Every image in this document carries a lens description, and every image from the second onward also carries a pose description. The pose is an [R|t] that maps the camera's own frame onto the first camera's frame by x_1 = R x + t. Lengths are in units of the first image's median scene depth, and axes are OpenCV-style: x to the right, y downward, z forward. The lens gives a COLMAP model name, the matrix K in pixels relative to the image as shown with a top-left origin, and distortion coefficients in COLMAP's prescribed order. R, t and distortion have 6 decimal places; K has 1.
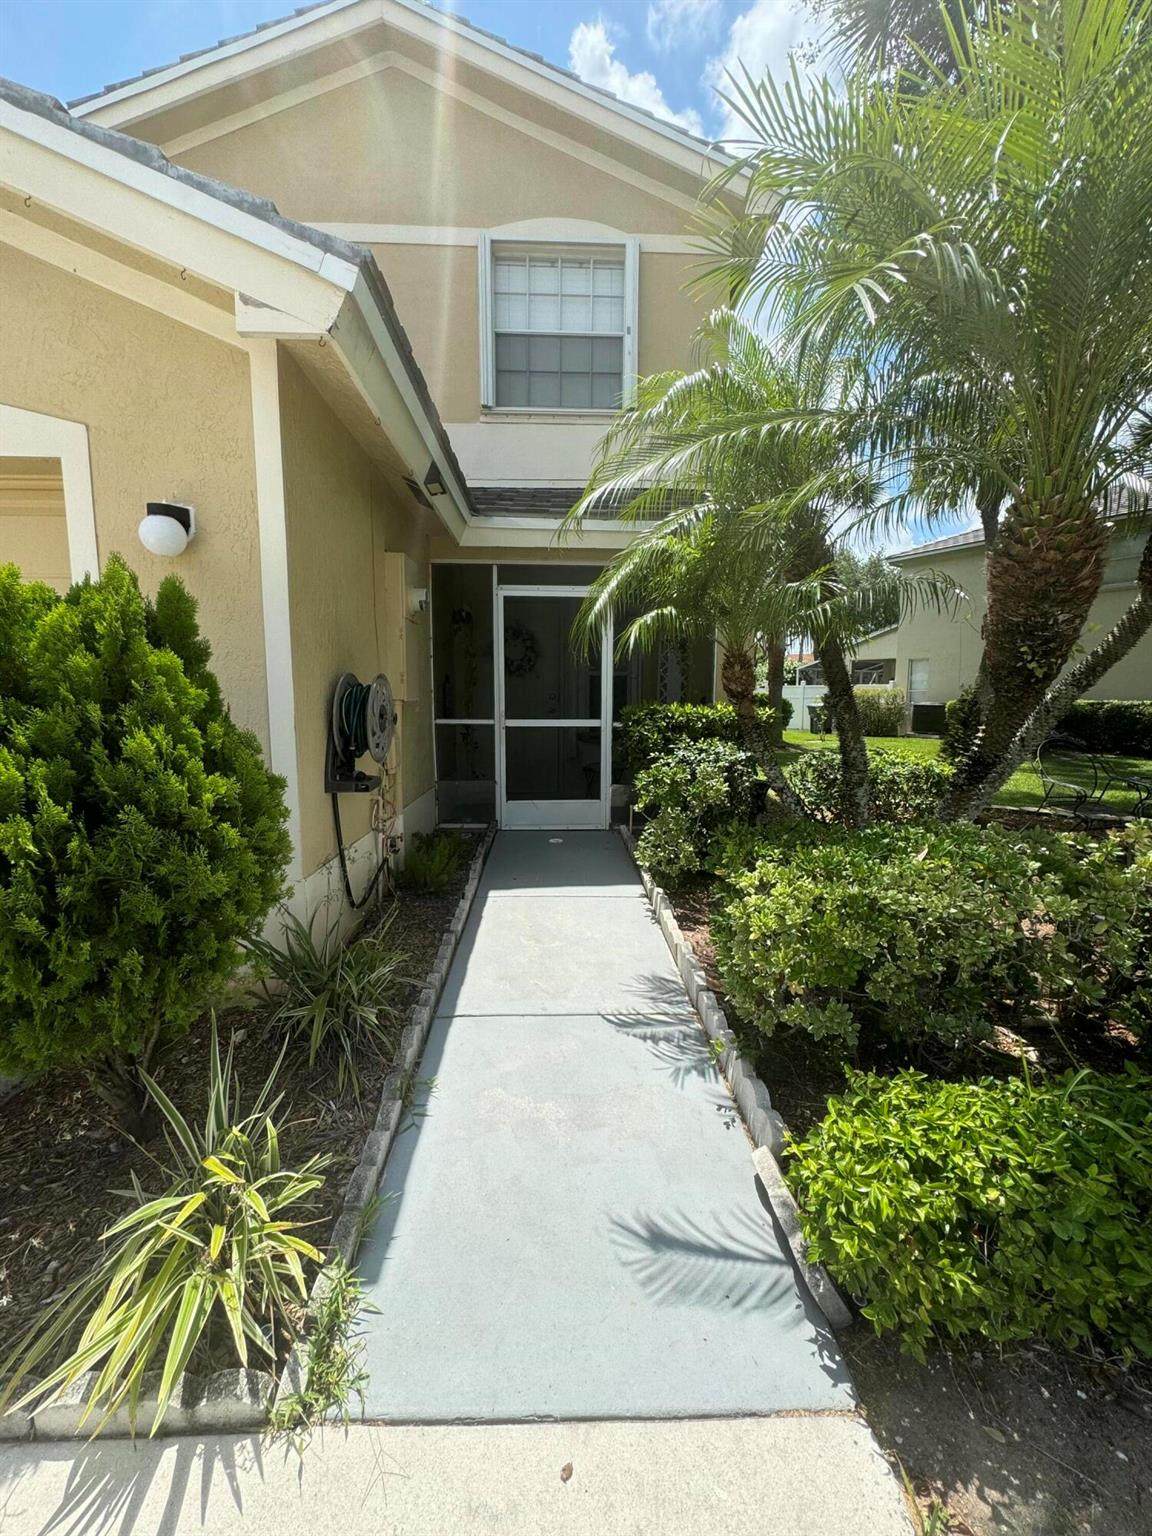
lens RADIAL K [[612.6, 0, 576.0], [0, 612.6, 768.0], [0, 0, 1]] dist [-0.017847, -0.000035]
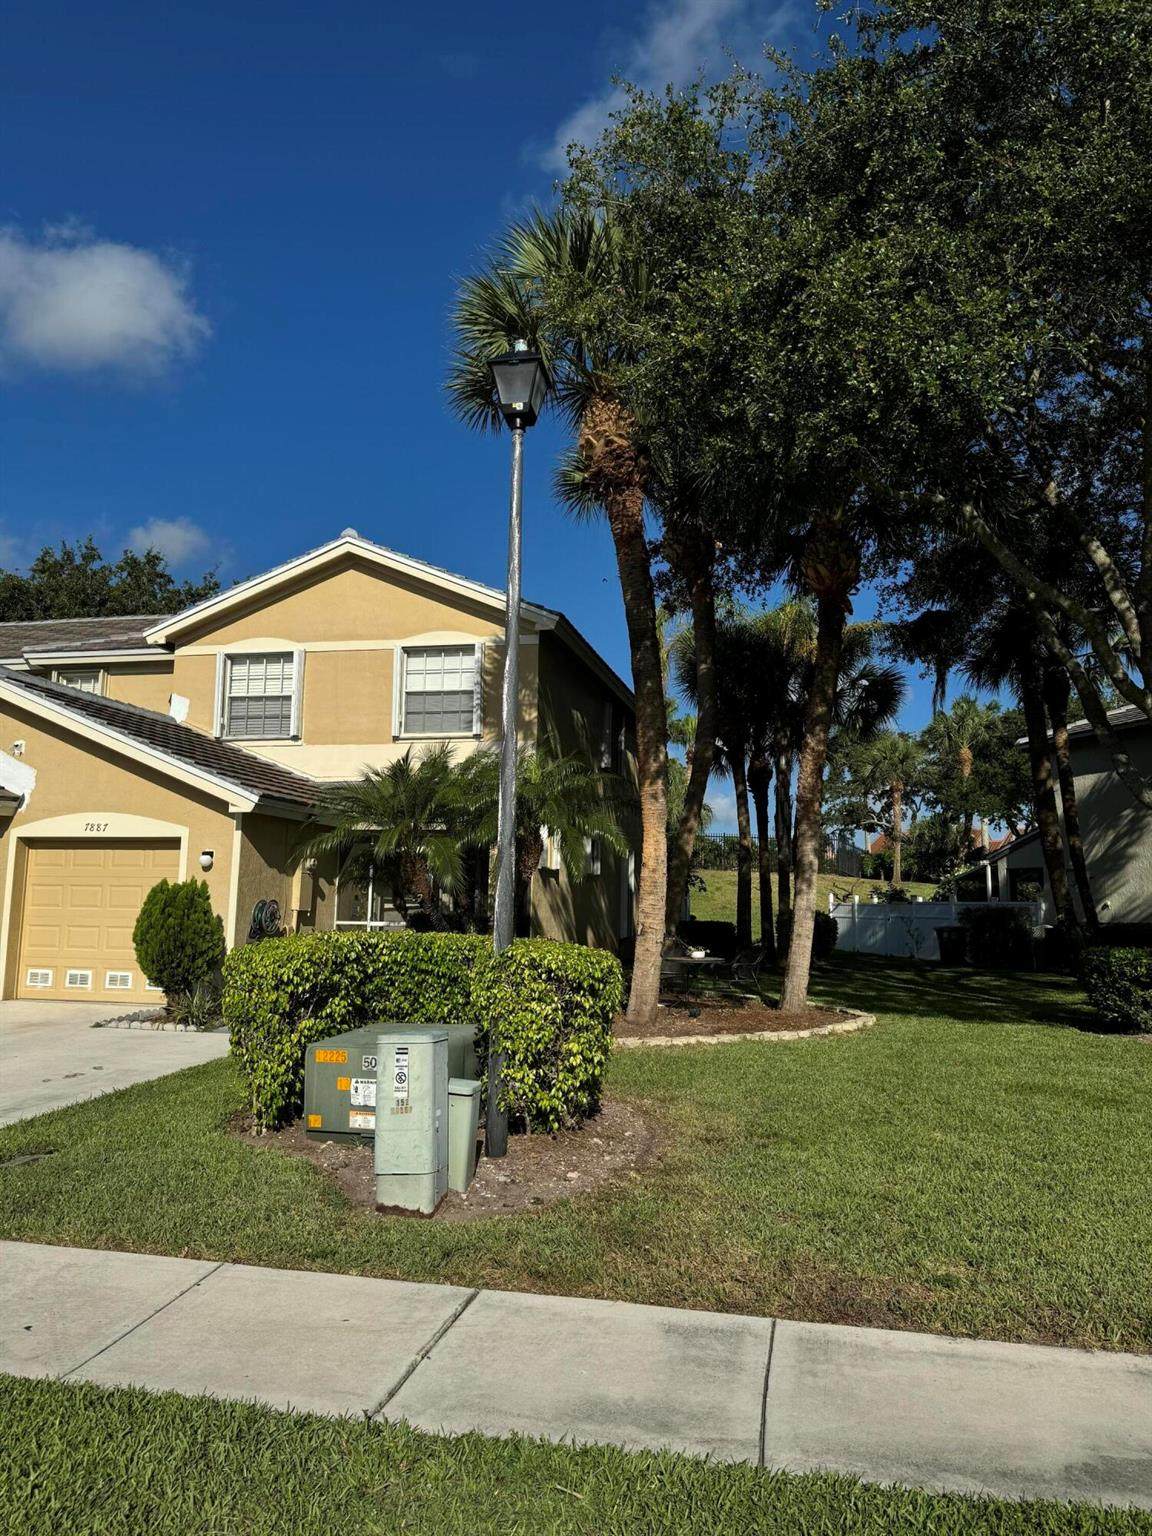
lens RADIAL K [[1066.8, 0, 576.0], [0, 1066.8, 768.0], [0, 0, 1]] dist [0.068309, -0.118437]
pose [[0.962601, -0.026698, -0.269606, 1.449152], [-0.041351, 0.968995, -0.243596, 0.242786], [0.267750, 0.245634, 0.931651, -2.050817]]
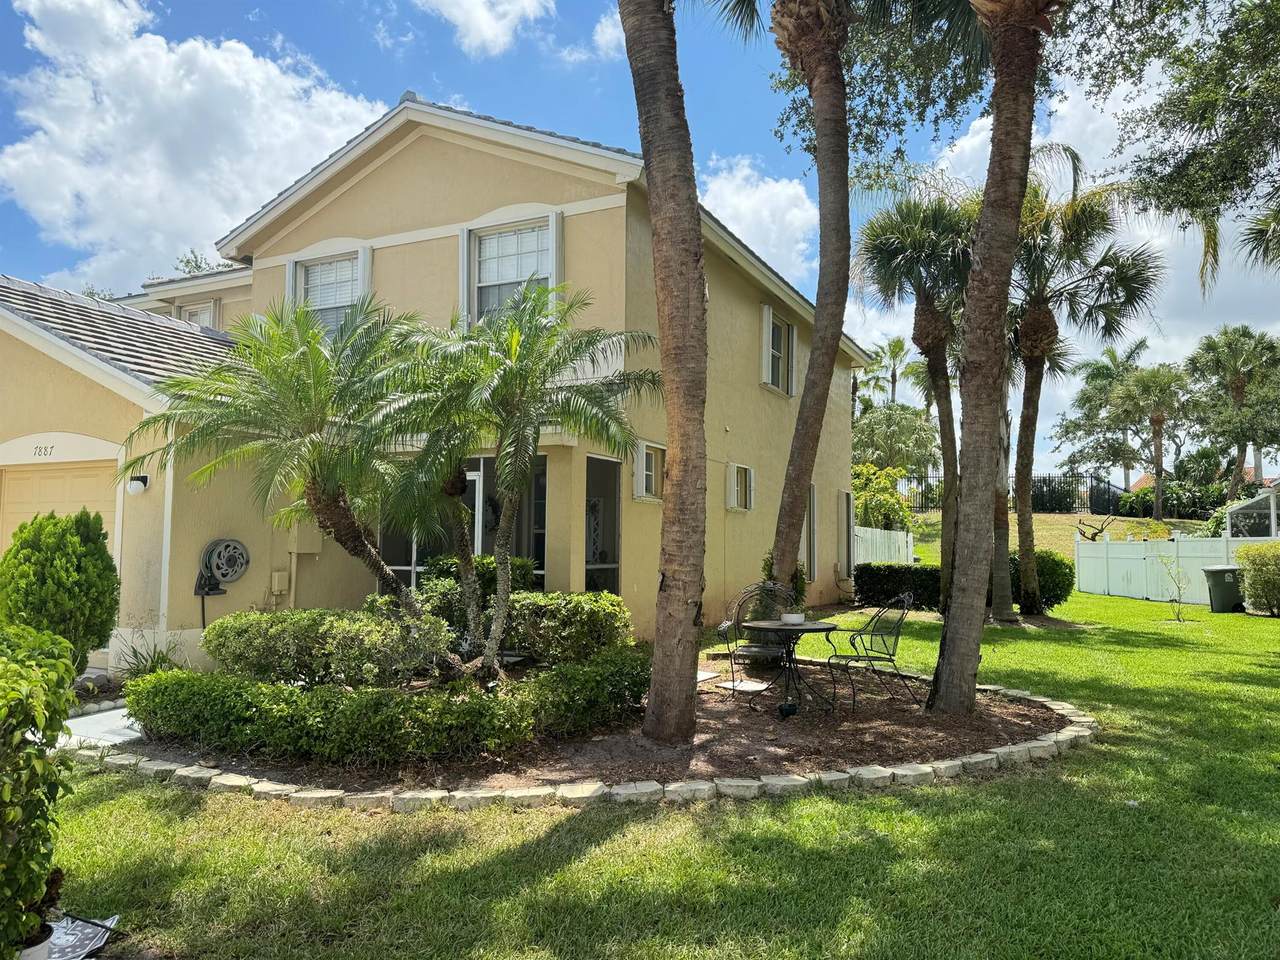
lens RADIAL K [[889.0, 0, 640.0], [0, 889.0, 480.0], [0, 0, 1]] dist [0.068309, -0.118437]
pose [[0.871903, -0.037167, -0.488266, 1.499126], [-0.059940, 0.981516, -0.181749, 0.072854], [0.485996, 0.187735, 0.853559, -0.595860]]
